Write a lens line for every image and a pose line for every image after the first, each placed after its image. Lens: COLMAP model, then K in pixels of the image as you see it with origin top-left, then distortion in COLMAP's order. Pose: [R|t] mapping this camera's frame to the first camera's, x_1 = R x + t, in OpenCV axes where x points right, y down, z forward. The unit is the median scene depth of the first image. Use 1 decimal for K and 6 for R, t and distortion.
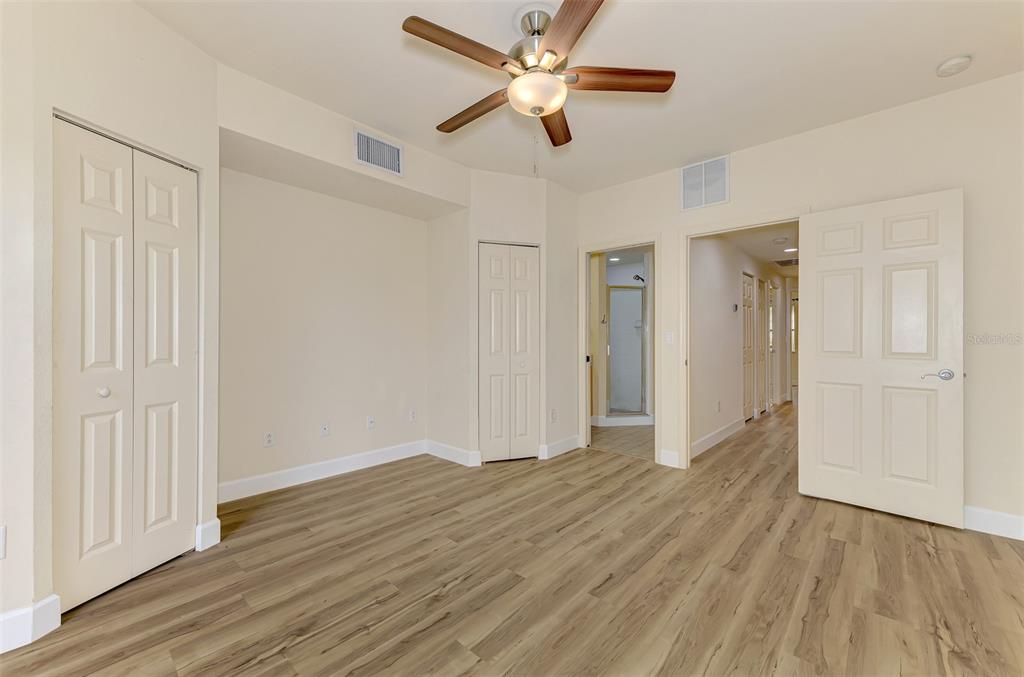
lens RADIAL K [[401.8, 0, 509.6], [0, 401.8, 343.5], [0, 0, 1]] dist [0.008435, -0.001539]
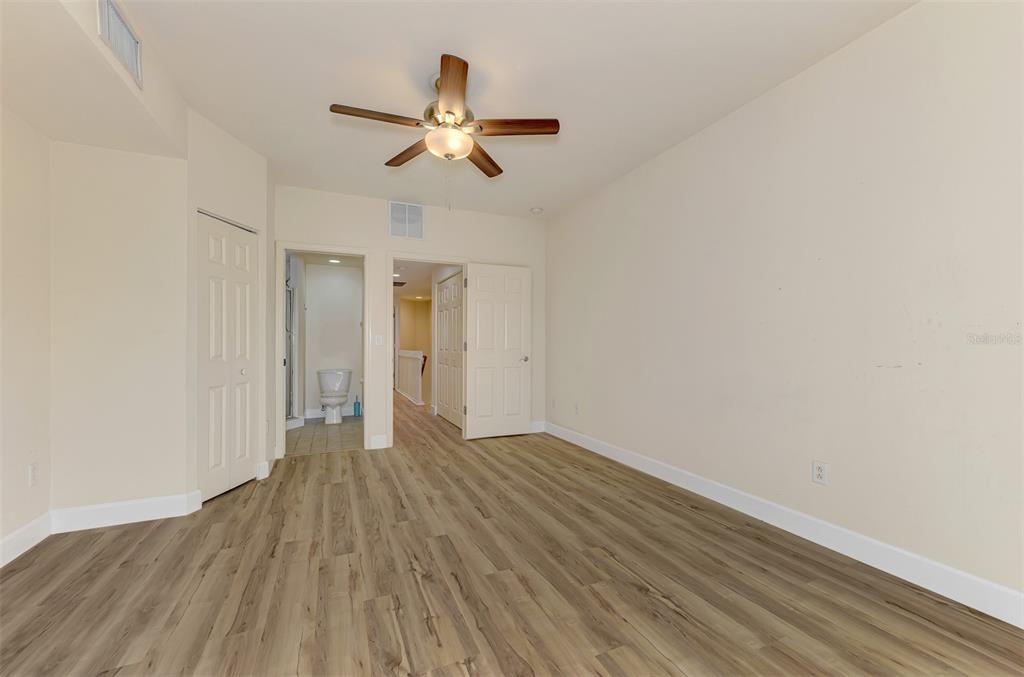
lens RADIAL K [[401.8, 0, 511.1], [0, 401.8, 340.2], [0, 0, 1]] dist [0.008435, -0.001539]
pose [[0.411513, 0.006472, 0.911381, -0.797617], [0.009462, 0.999891, -0.011373, 0.010134], [-0.911355, 0.013304, 0.411407, 0.252680]]
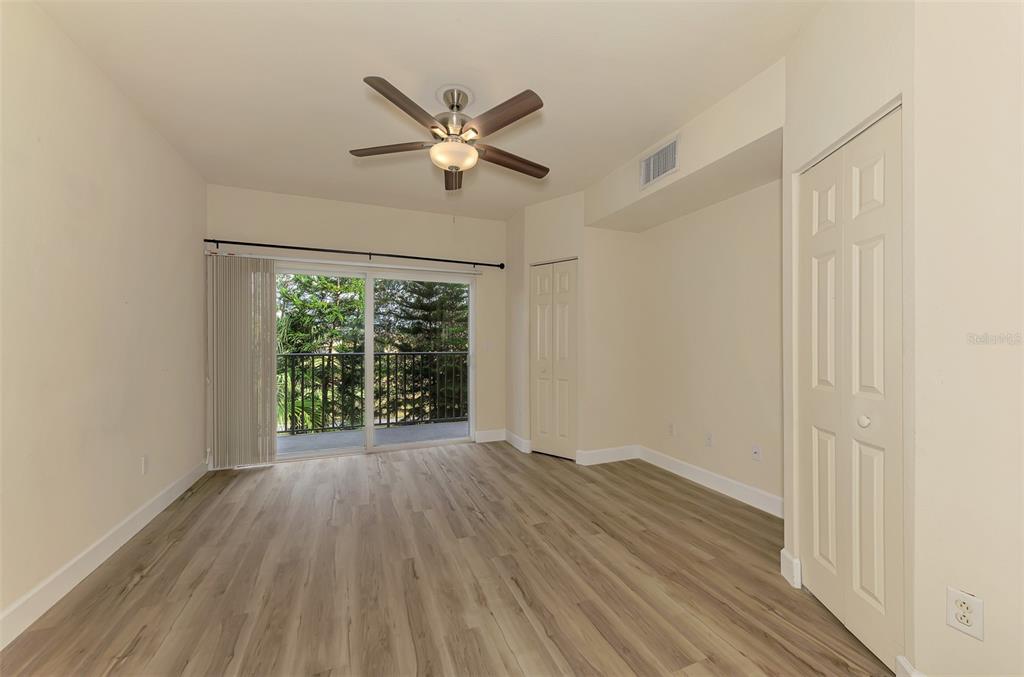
lens RADIAL K [[401.8, 0, 515.6], [0, 401.8, 339.1], [0, 0, 1]] dist [0.008435, -0.001539]
pose [[-0.436910, -0.007032, -0.899478, 0.890248], [-0.007585, 0.999963, -0.004133, -0.035110], [0.899473, 0.005017, -0.436947, 1.380836]]
